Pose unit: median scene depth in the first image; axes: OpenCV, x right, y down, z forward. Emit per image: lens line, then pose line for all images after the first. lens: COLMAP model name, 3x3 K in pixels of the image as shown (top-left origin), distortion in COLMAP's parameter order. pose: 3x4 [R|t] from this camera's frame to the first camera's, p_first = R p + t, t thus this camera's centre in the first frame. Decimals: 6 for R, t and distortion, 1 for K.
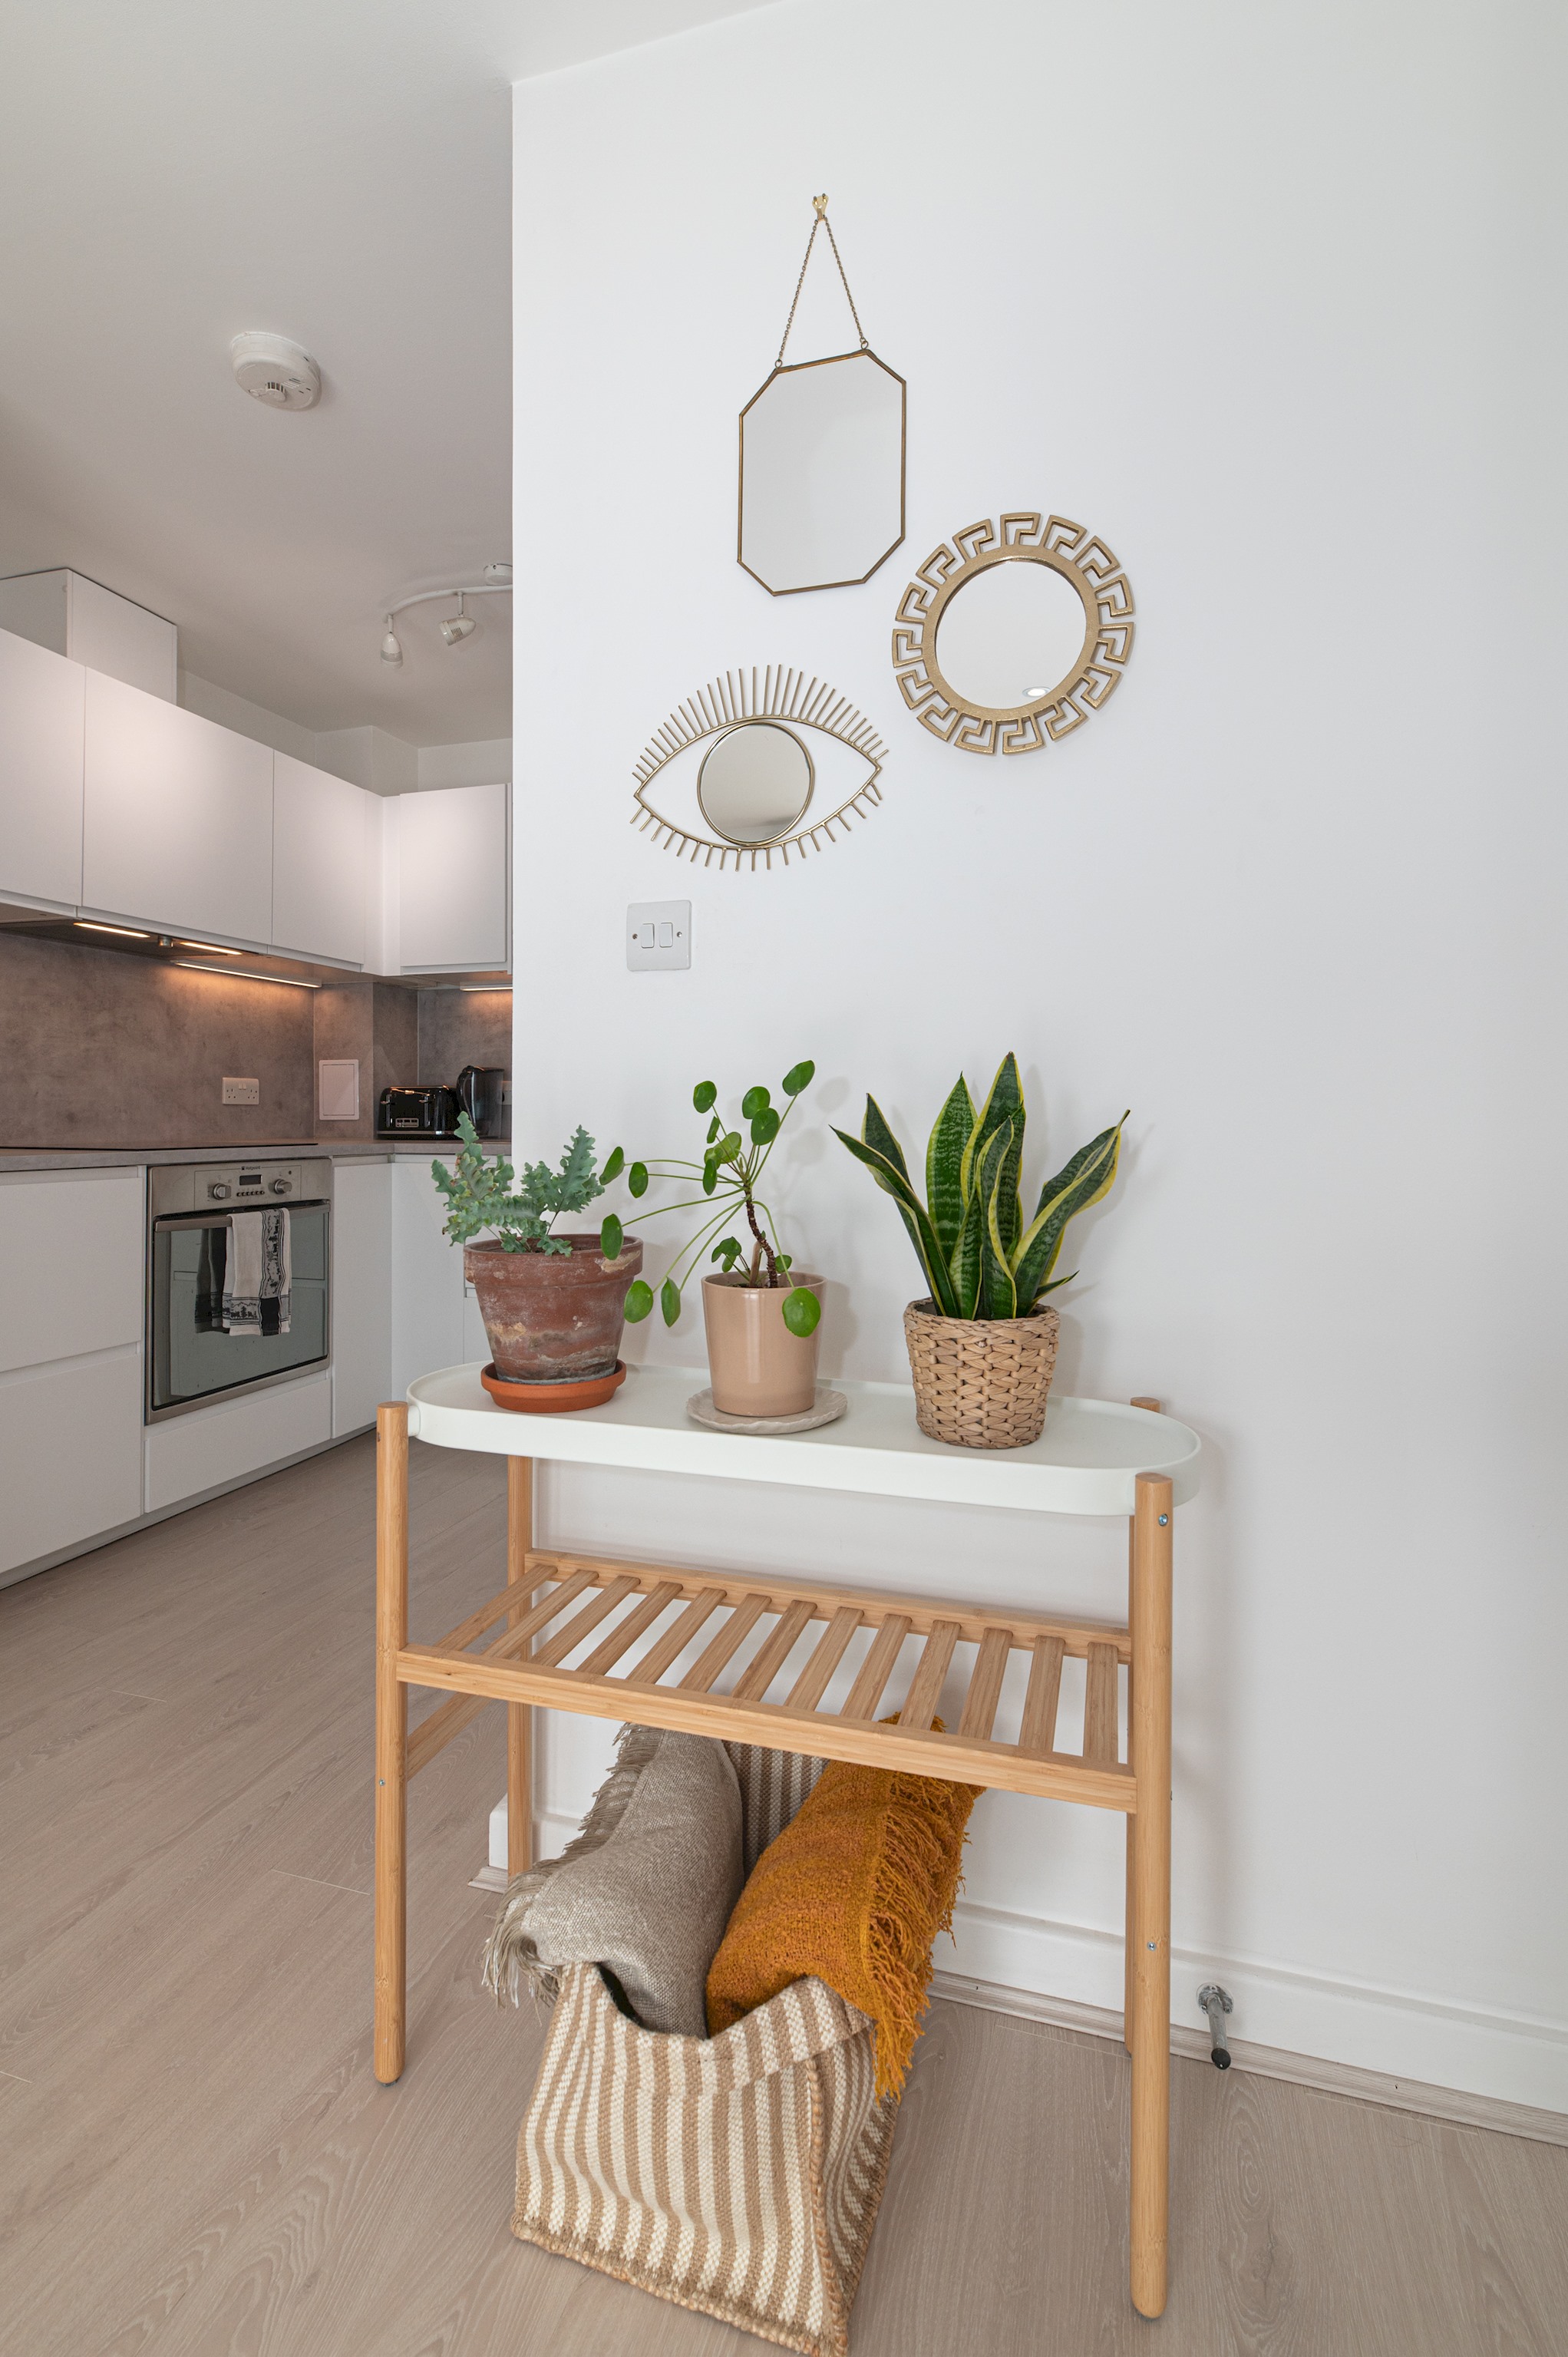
lens RADIAL K [[1067.6, 0, 793.6], [0, 1067.6, 1116.0], [0, 0, 1]] dist [-0.000186, -0.000534]
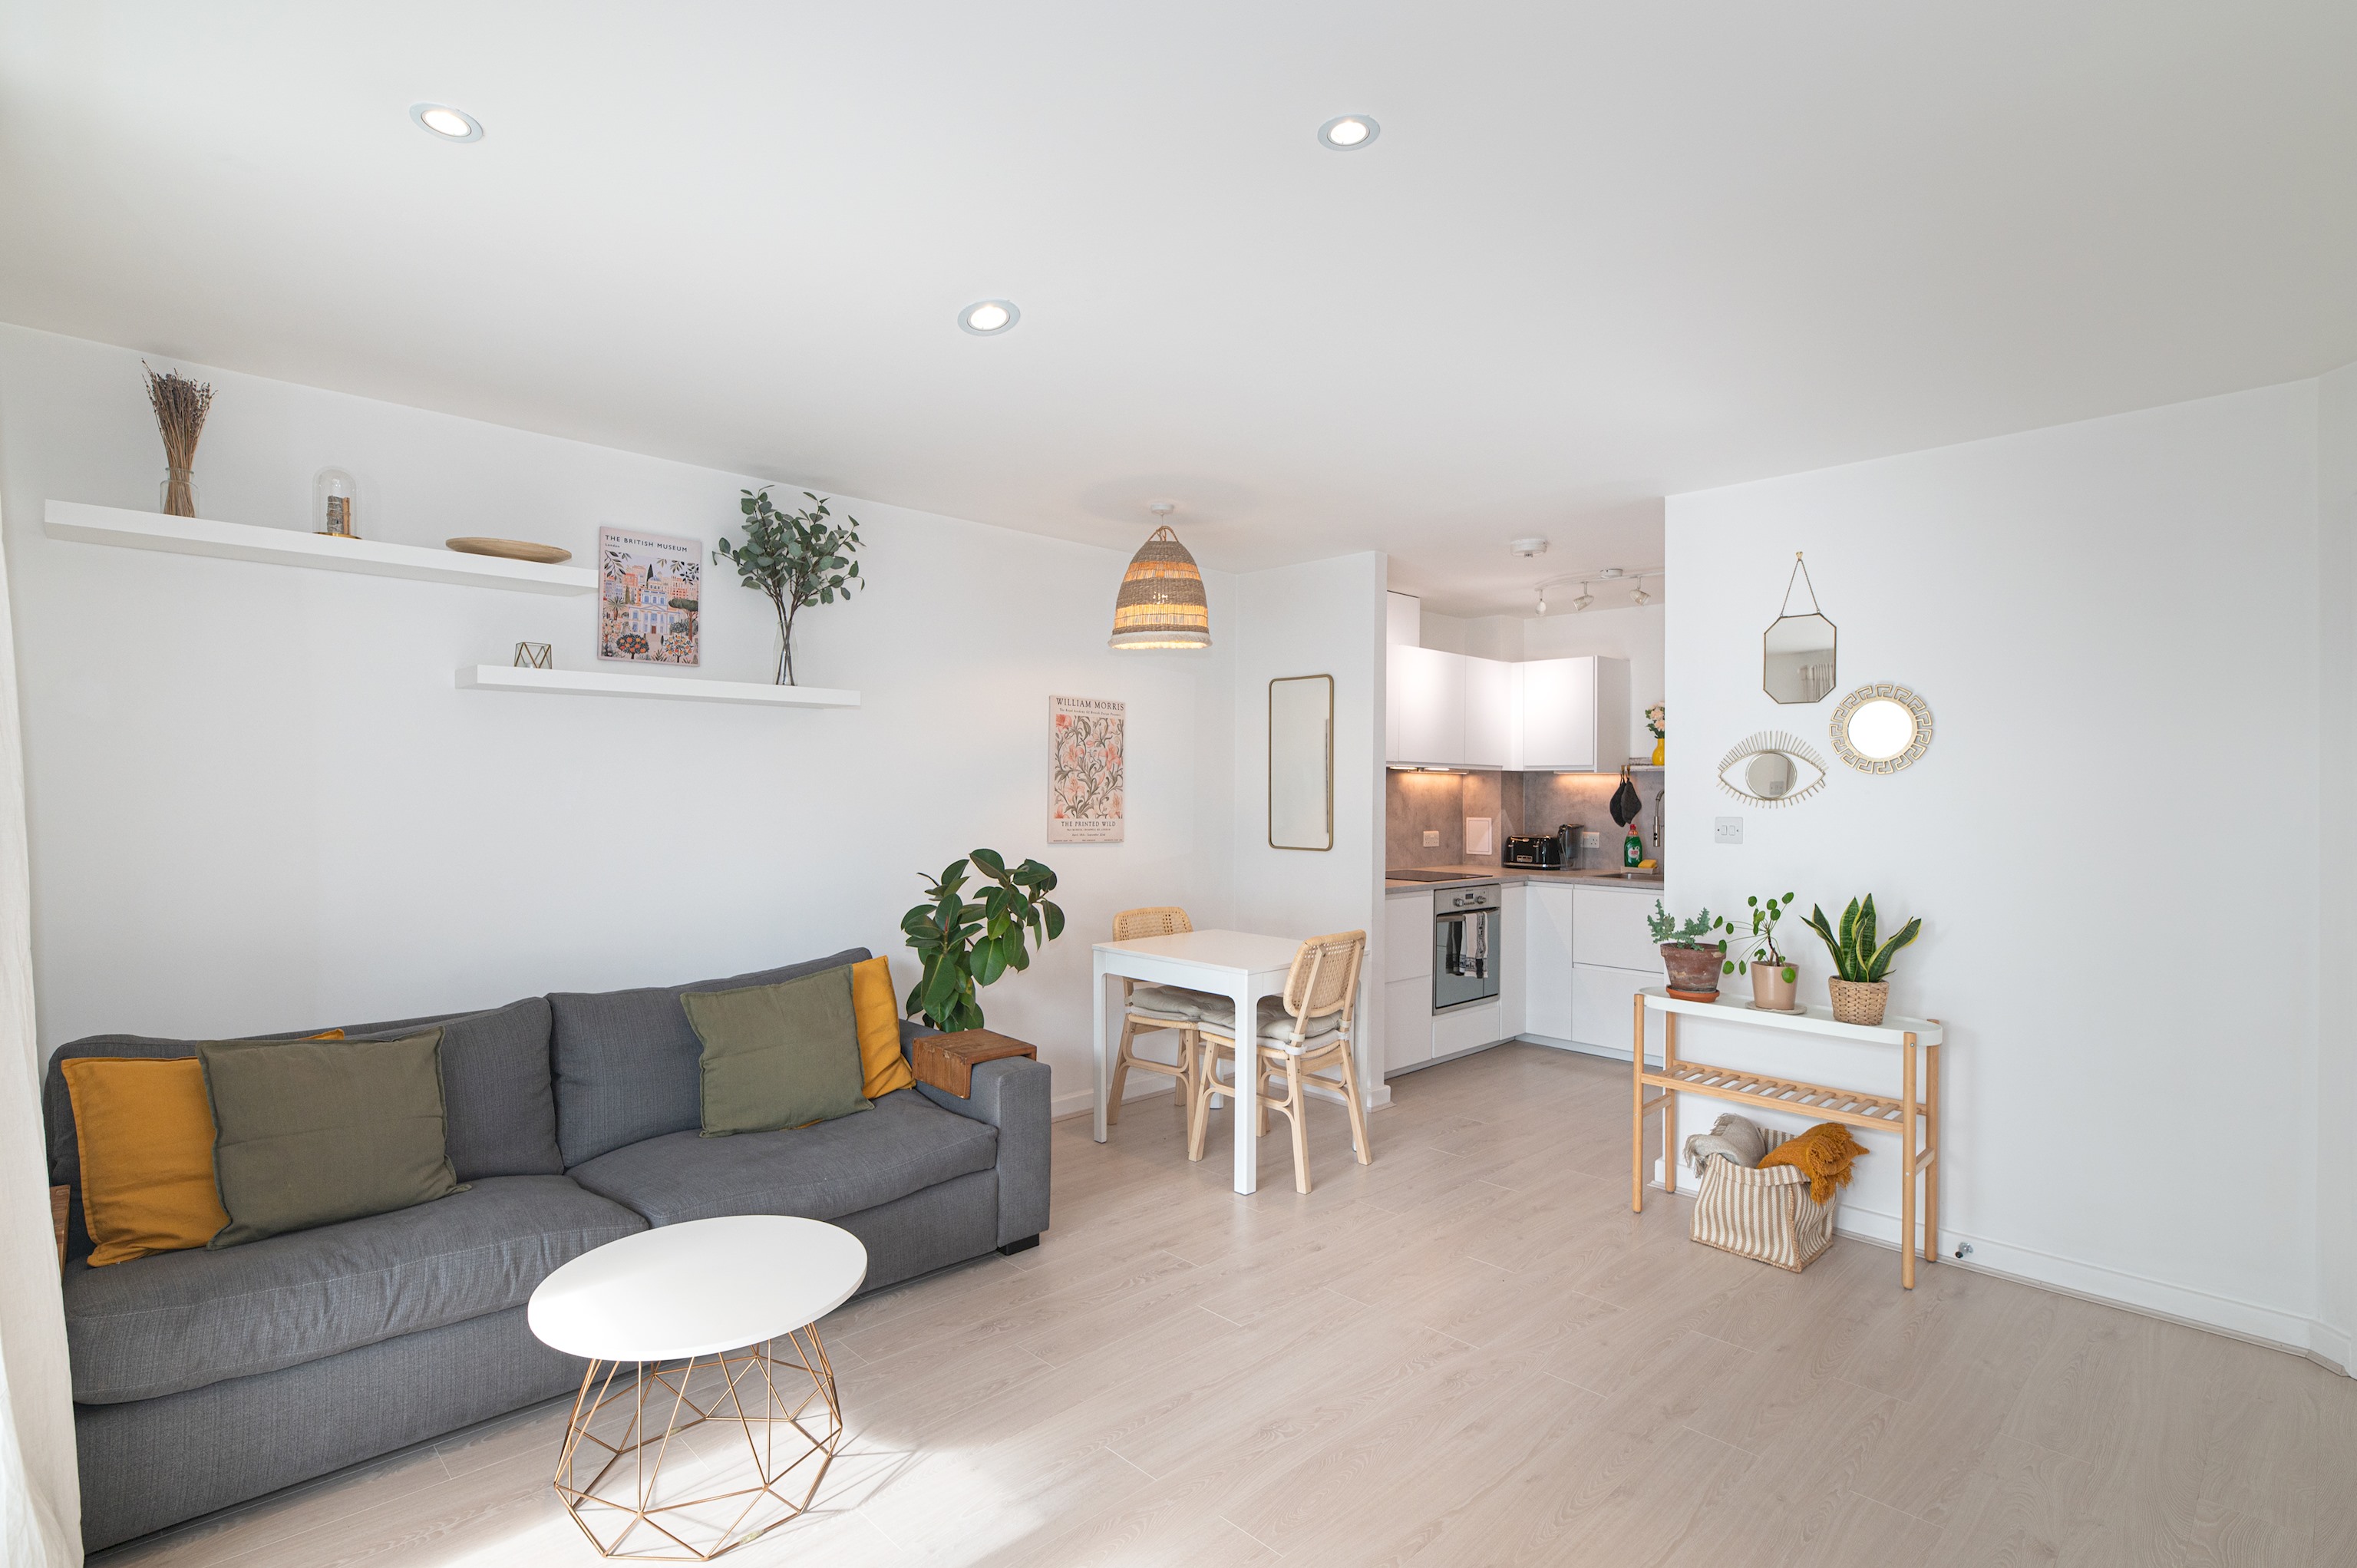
lens RADIAL K [[1118.2, 0, 1168.4], [0, 1118.2, 784.7], [0, 0, 1]] dist [0.000137, 0.000191]
pose [[0.867503, 0.001882, -0.497428, 0.021030], [-0.005031, 0.999975, -0.004992, -0.121831], [0.497406, 0.006833, 0.867491, -0.963772]]
